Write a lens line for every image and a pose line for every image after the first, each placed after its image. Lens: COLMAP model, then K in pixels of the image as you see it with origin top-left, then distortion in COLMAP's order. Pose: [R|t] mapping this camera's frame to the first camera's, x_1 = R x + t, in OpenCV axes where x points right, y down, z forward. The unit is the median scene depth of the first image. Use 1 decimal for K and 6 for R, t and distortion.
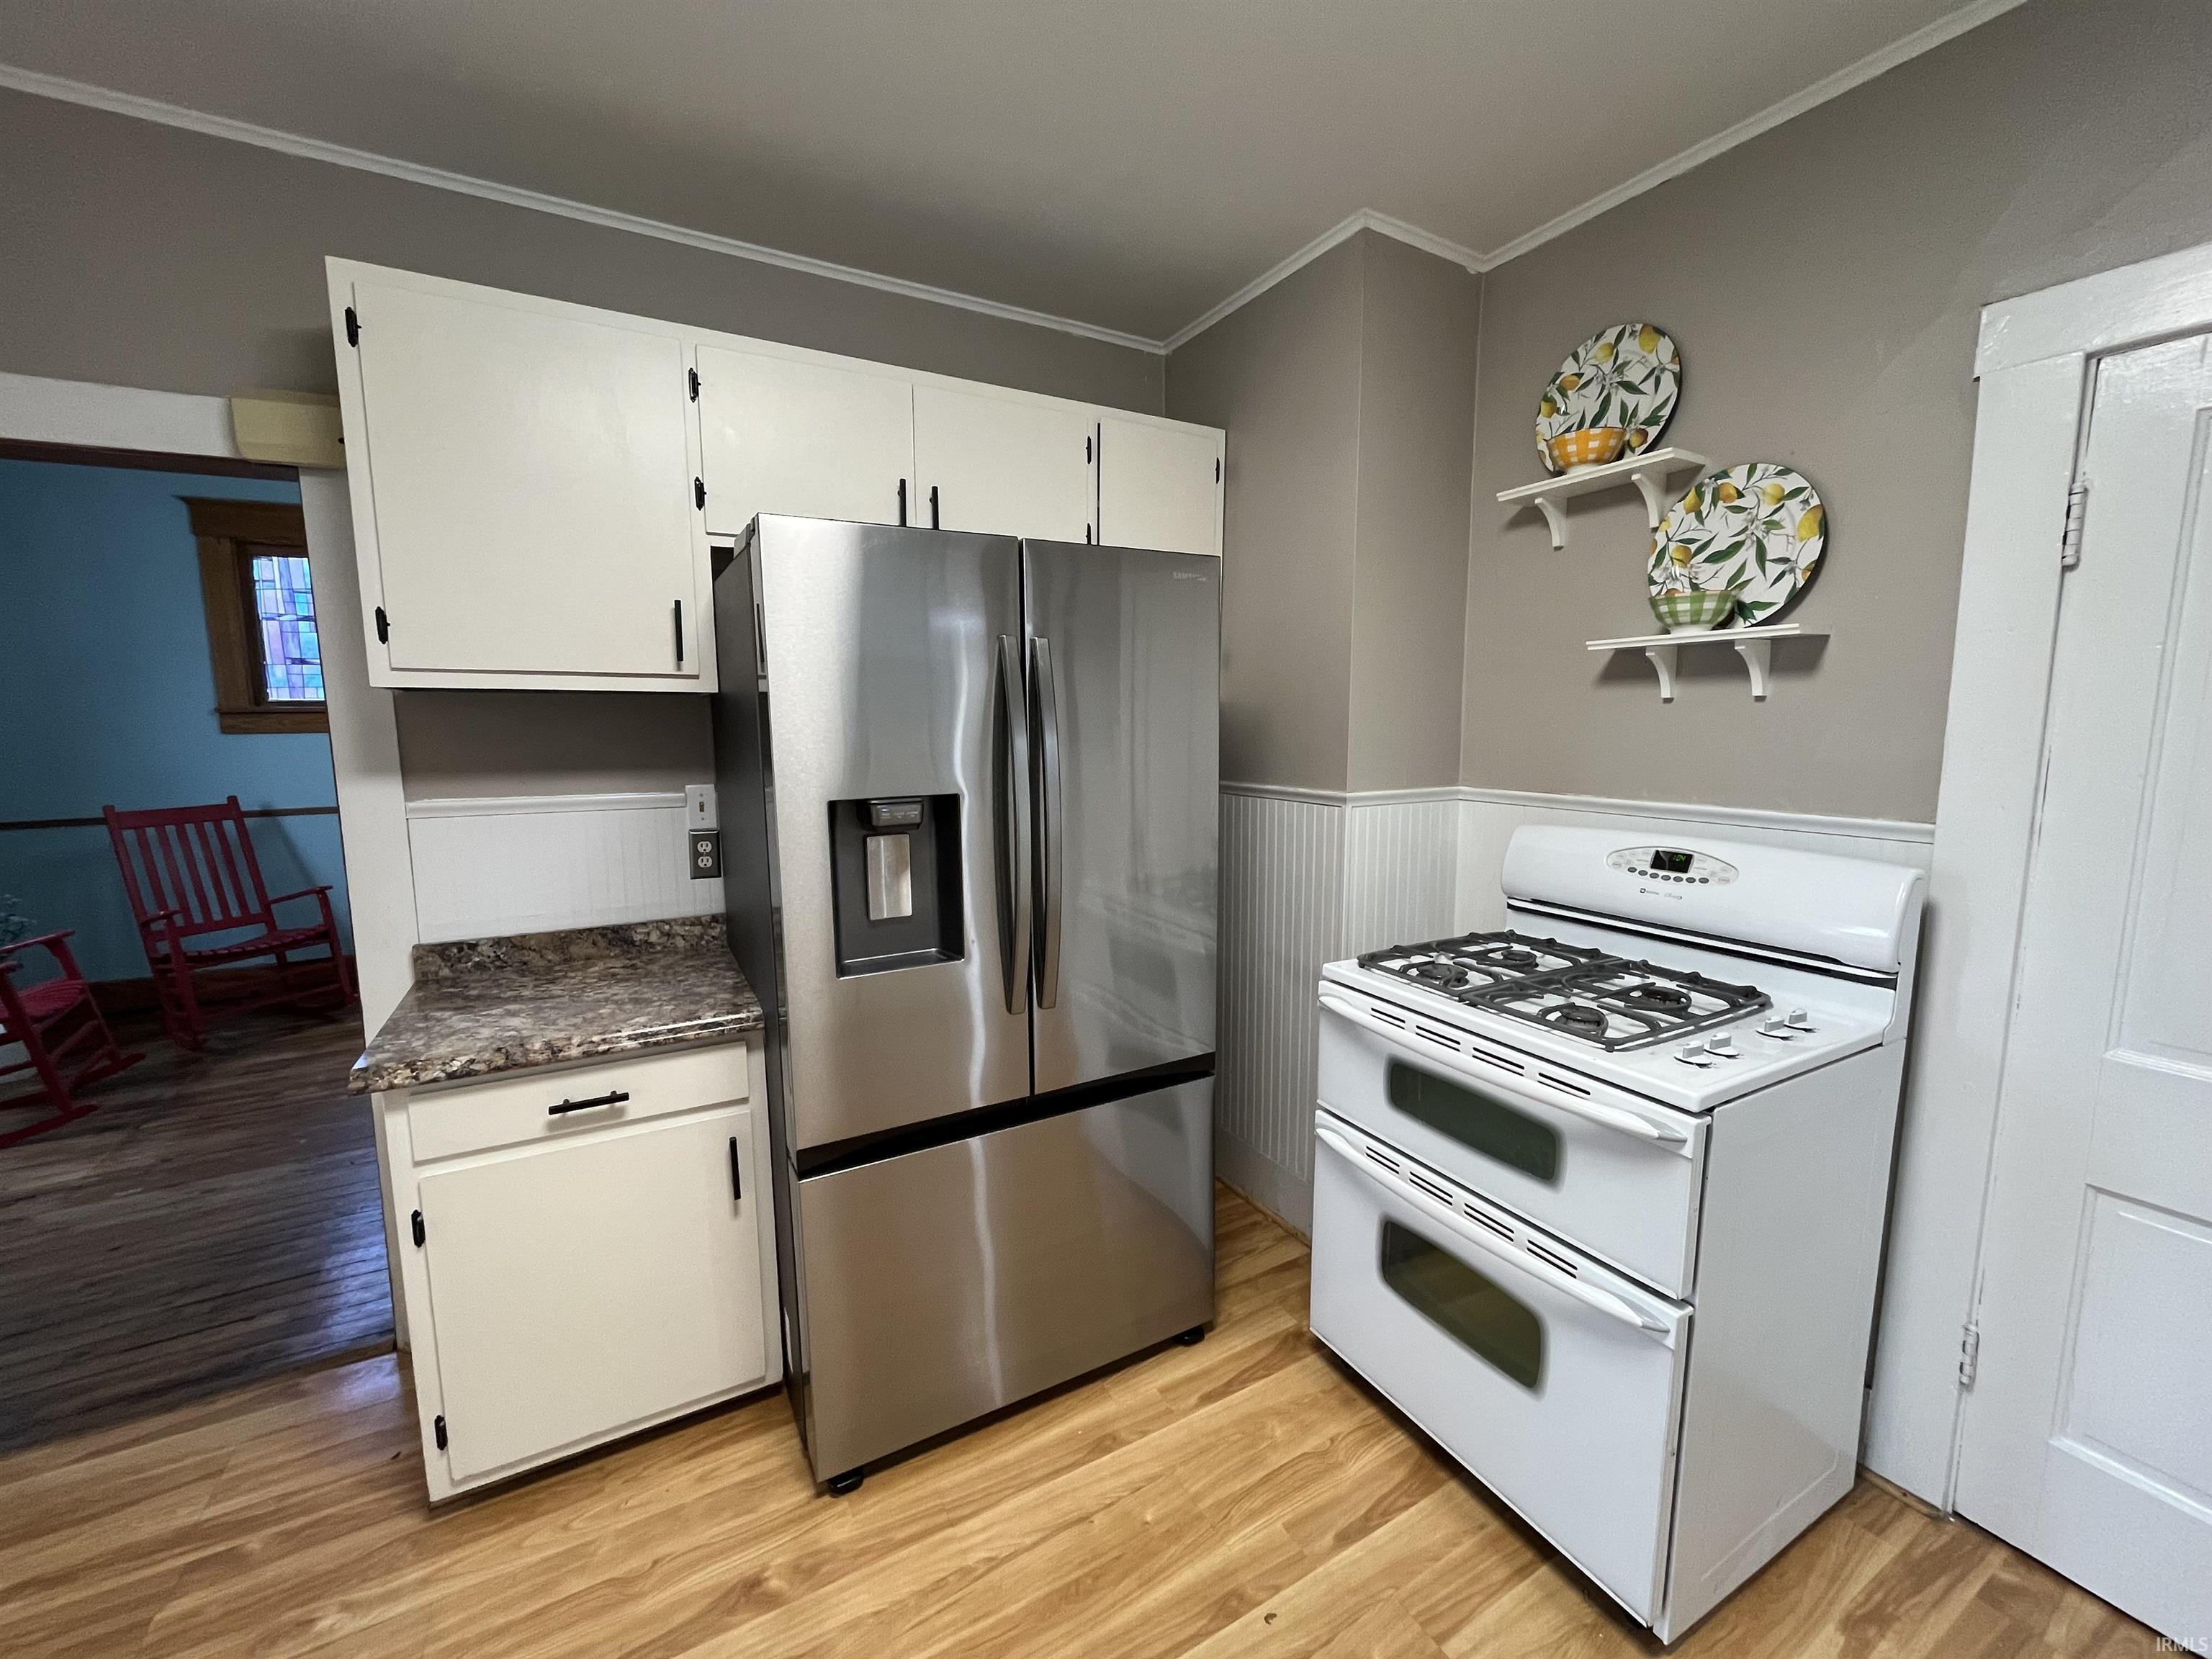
lens RADIAL K [[892.7, 0, 1100.9], [0, 892.7, 833.4], [0, 0, 1]] dist [-0.003624, 0.000595]
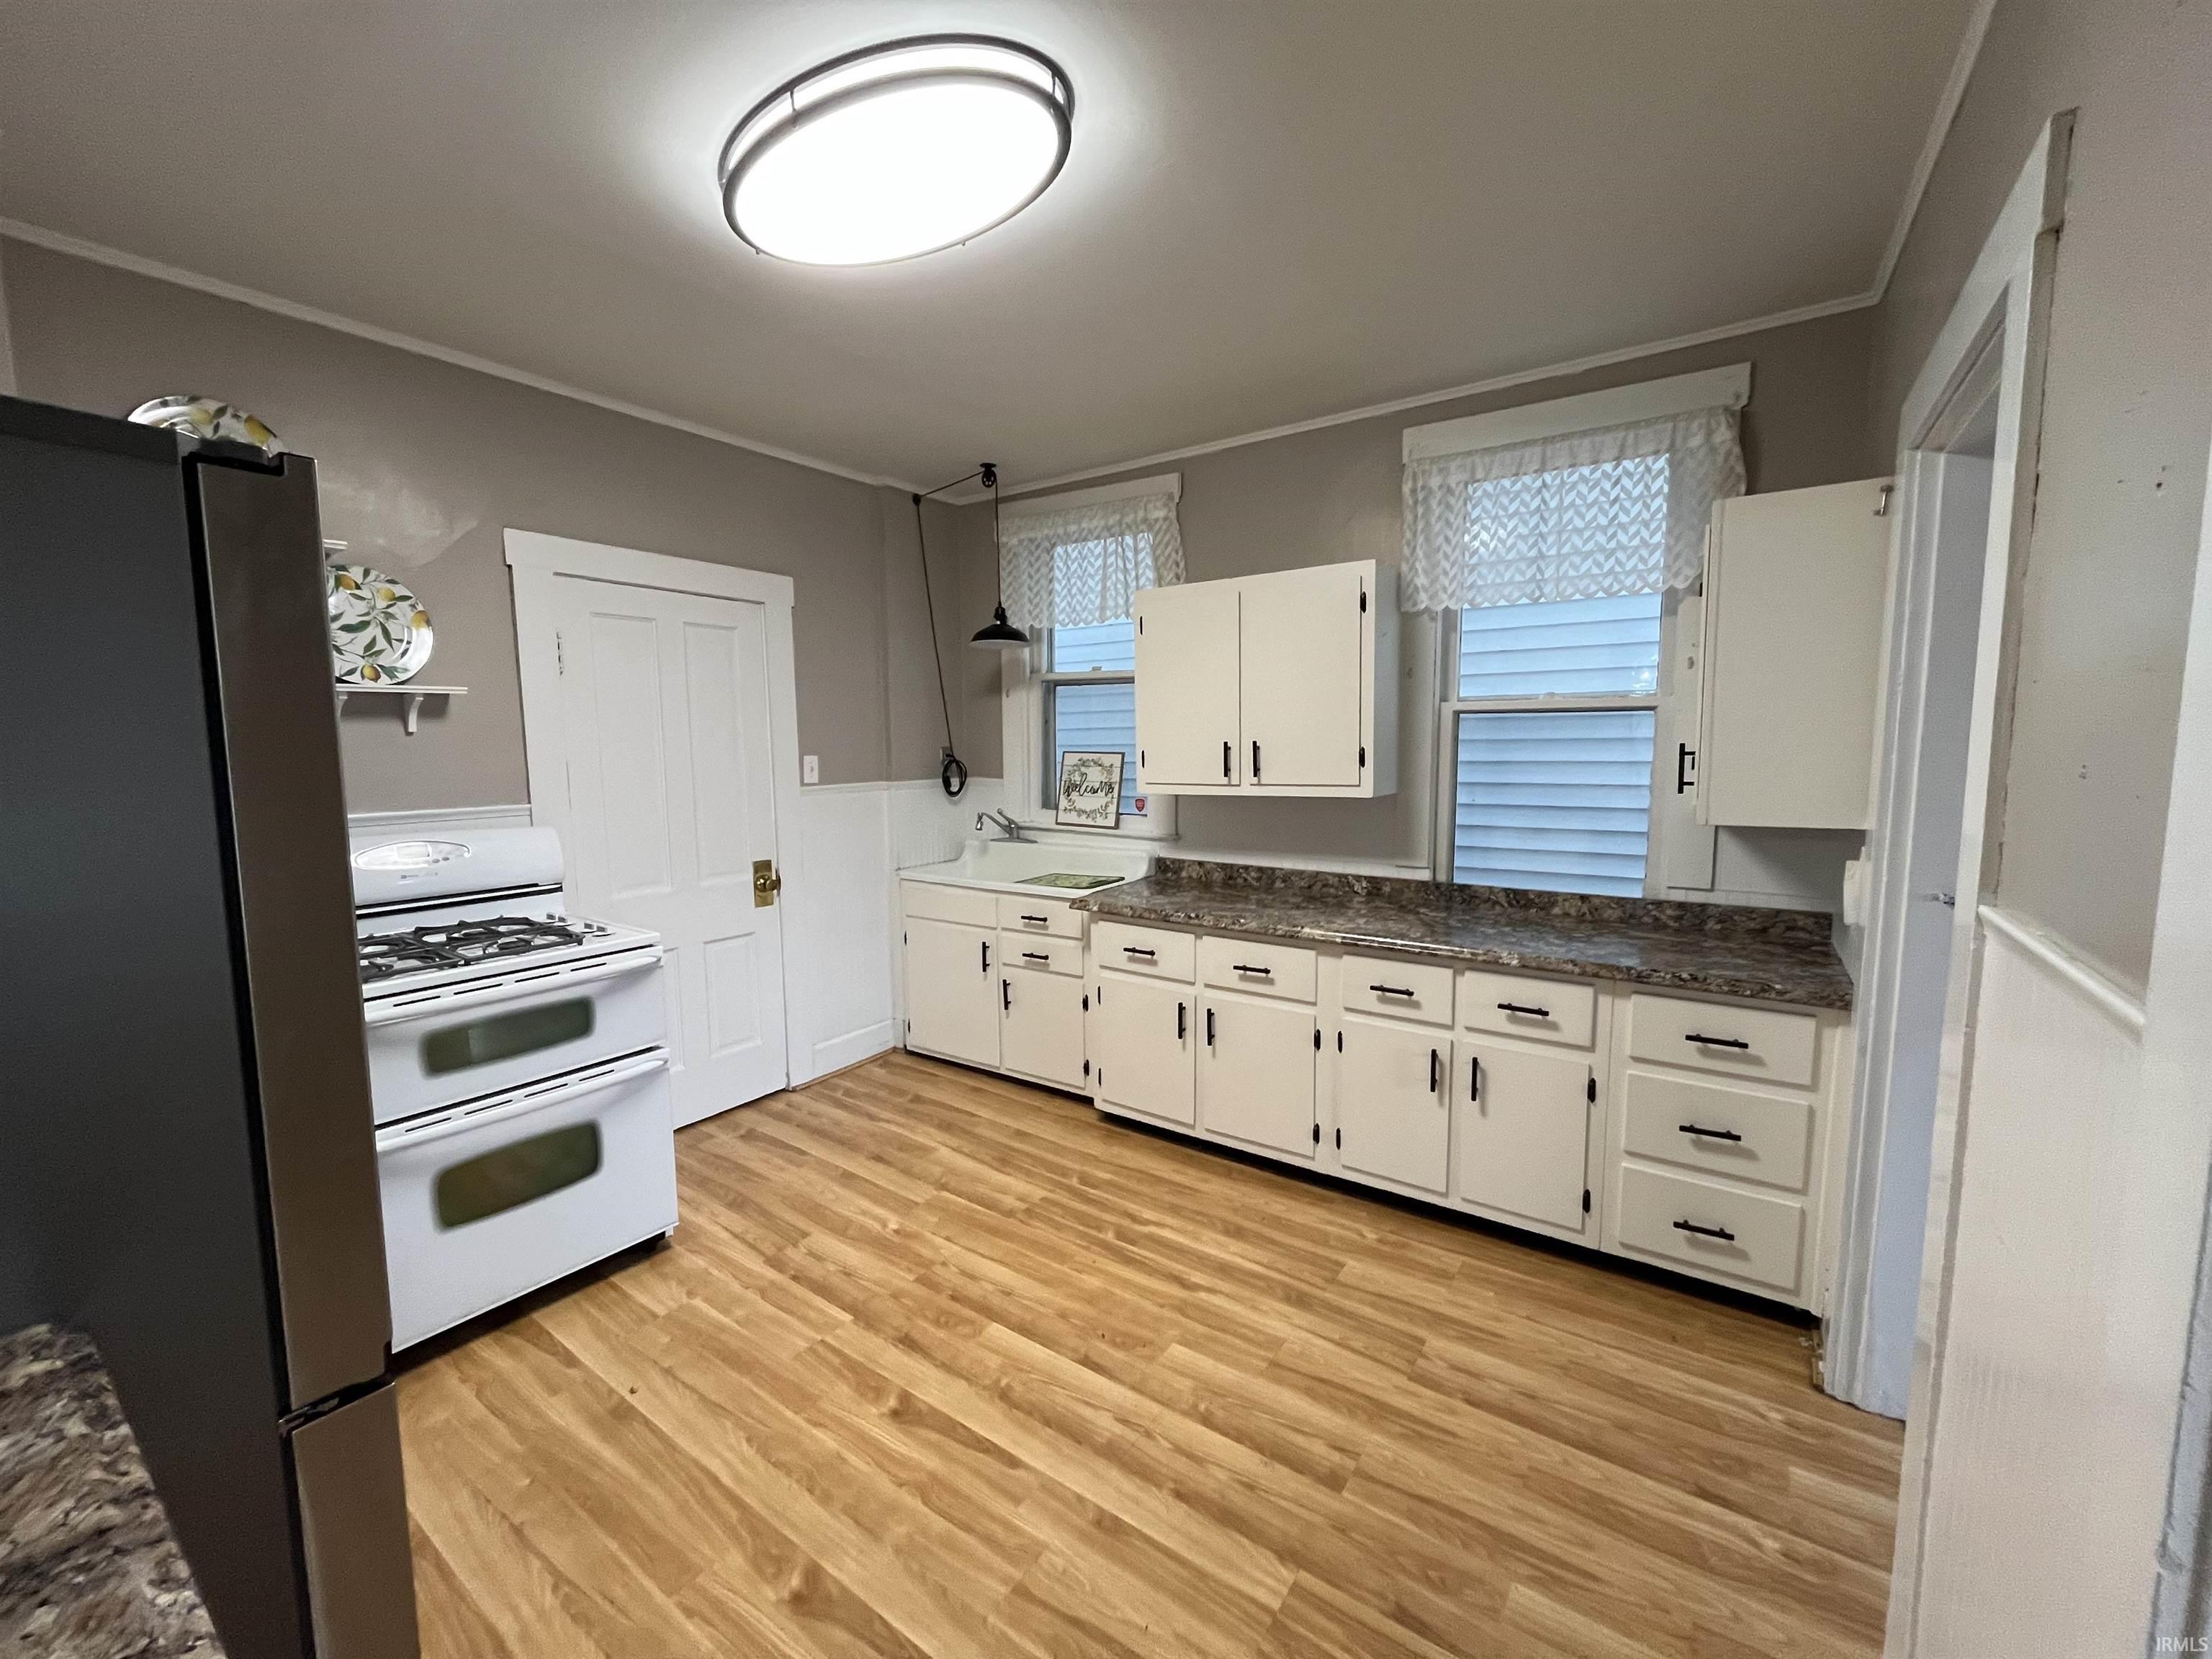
lens RADIAL K [[892.7, 0, 1105.9], [0, 892.7, 832.6], [0, 0, 1]] dist [-0.003624, 0.000595]
pose [[-0.429890, -0.083995, 0.898966, -1.052756], [0.129560, 0.979620, 0.153488, -0.070918], [-0.893537, 0.182453, -0.410246, 0.608405]]
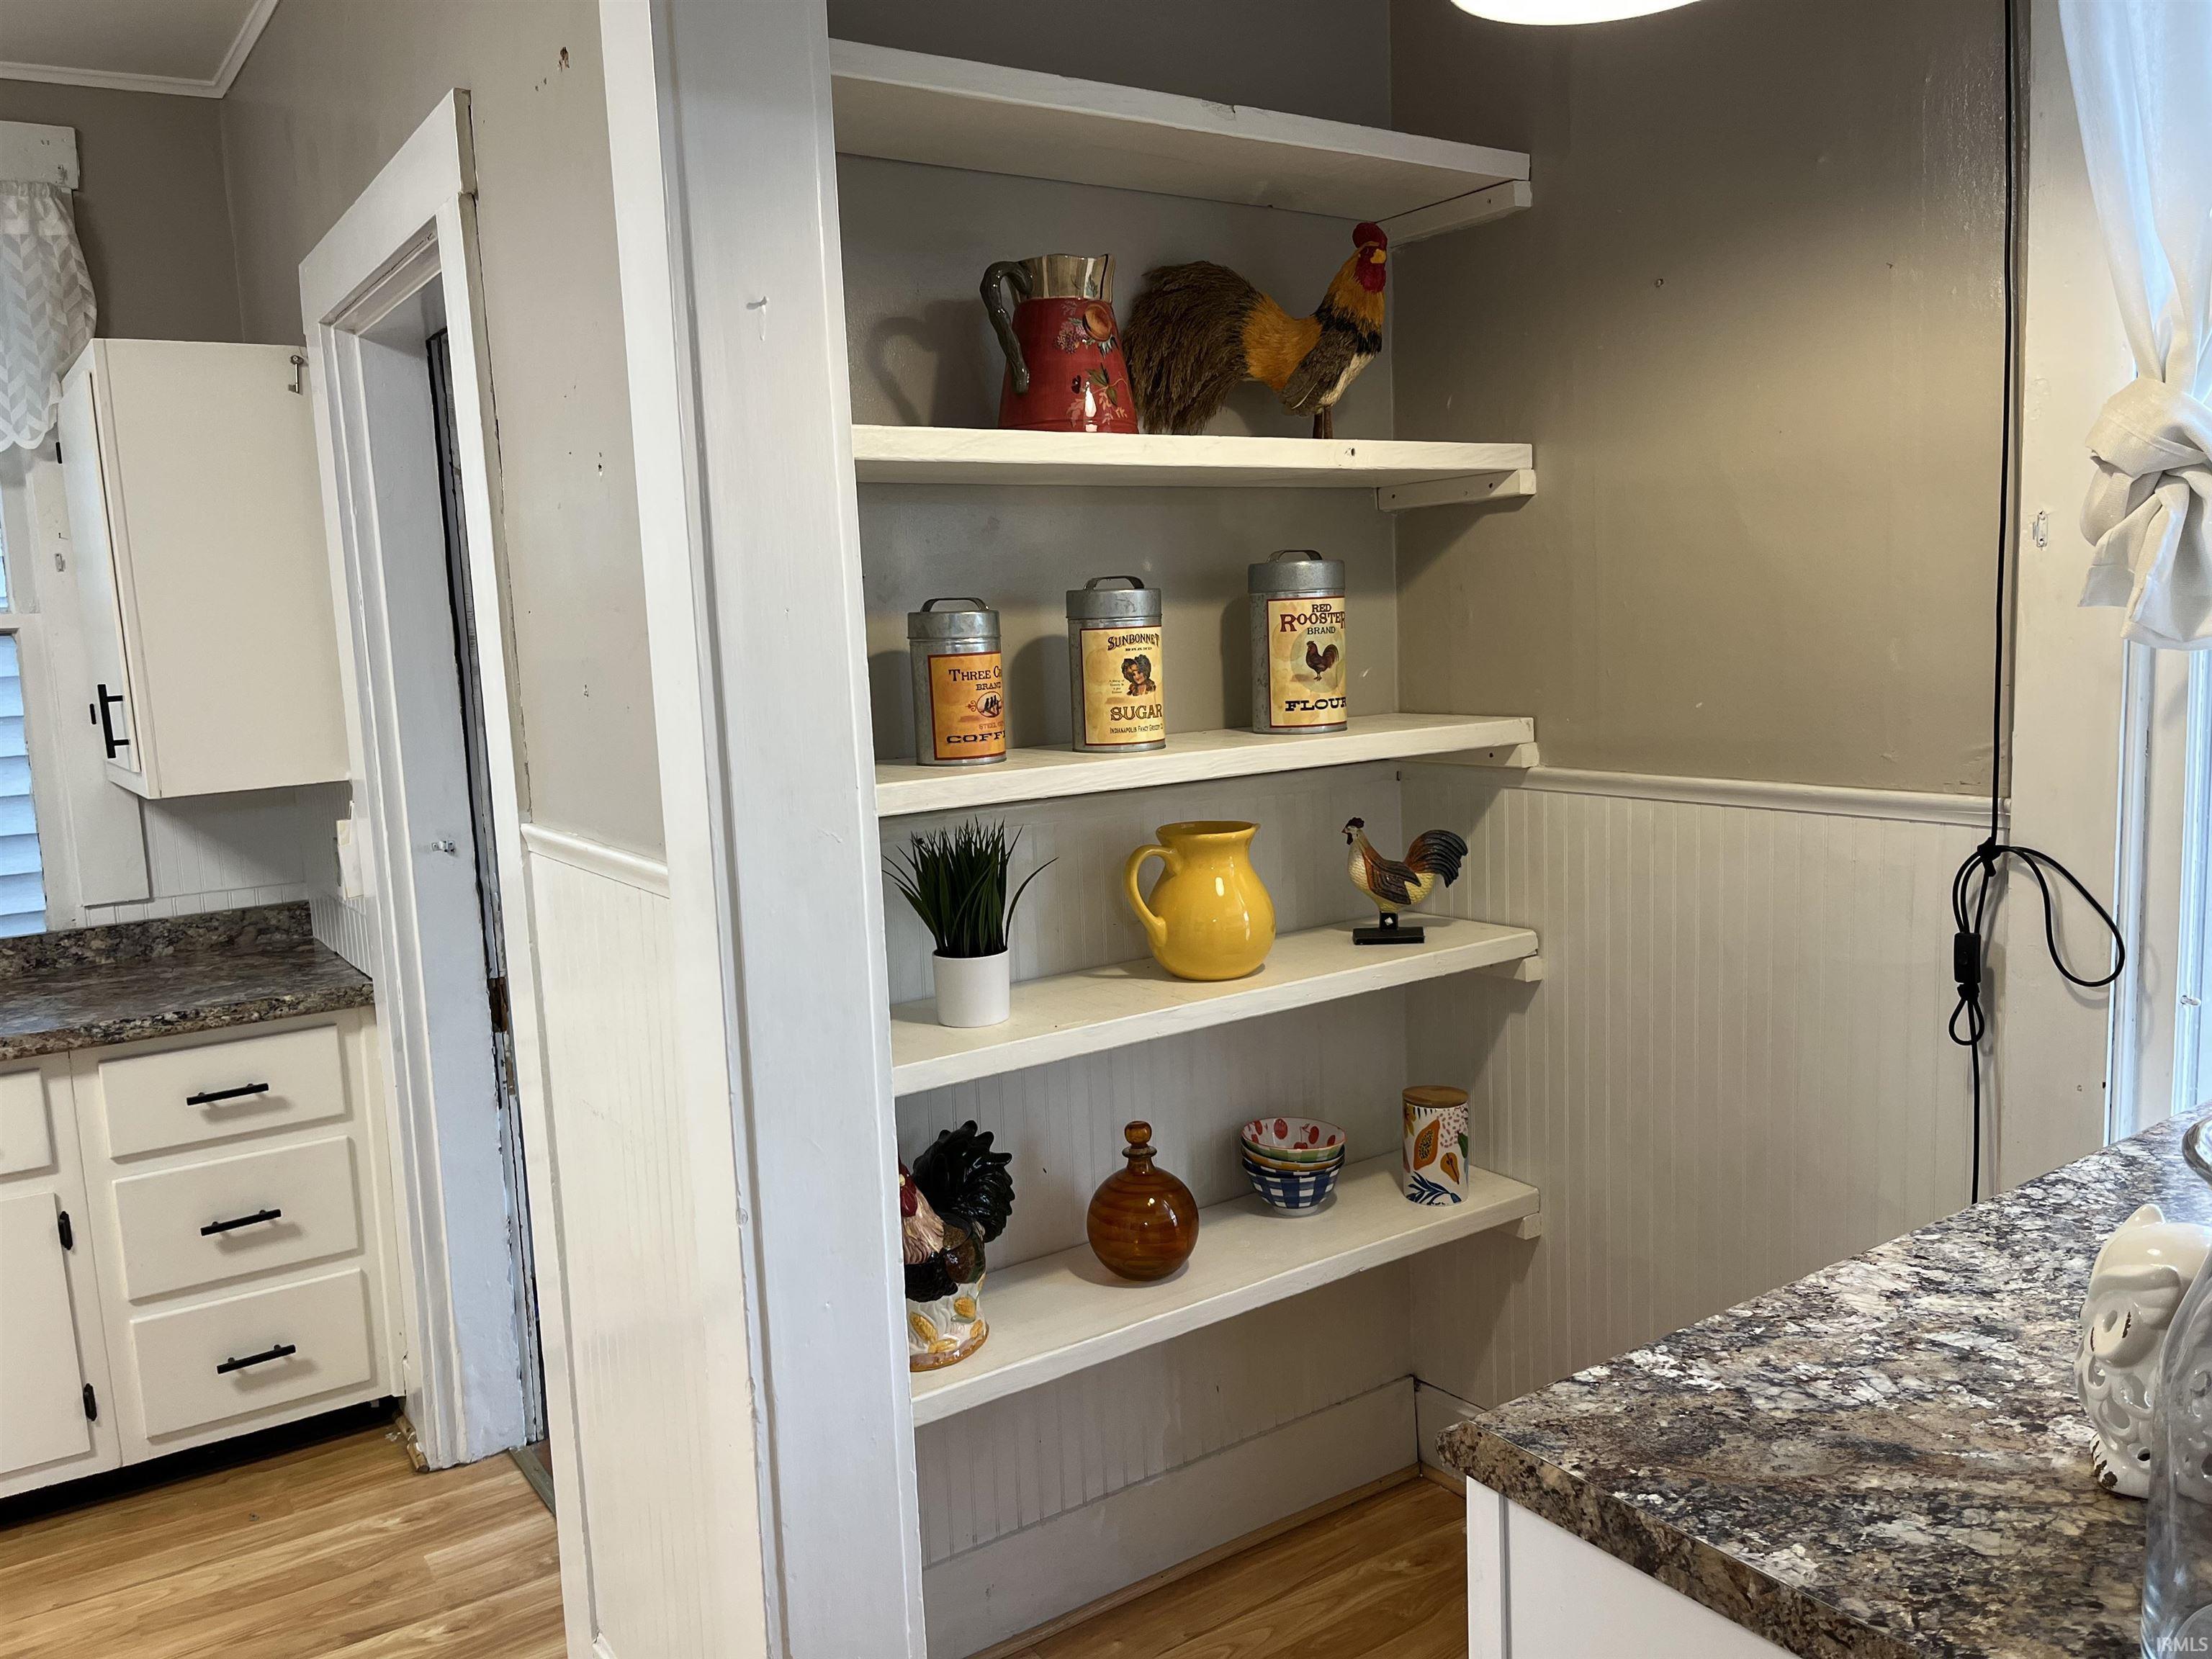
lens RADIAL K [[1680.5, 0, 1122.3], [0, 1680.5, 832.7], [0, 0, 1]] dist [0.006657, -0.024841]
pose [[-0.994490, 0.060200, -0.085821, -1.090187], [0.036252, 0.965657, 0.257280, -0.138363], [0.098362, 0.252751, -0.962519, 1.027130]]
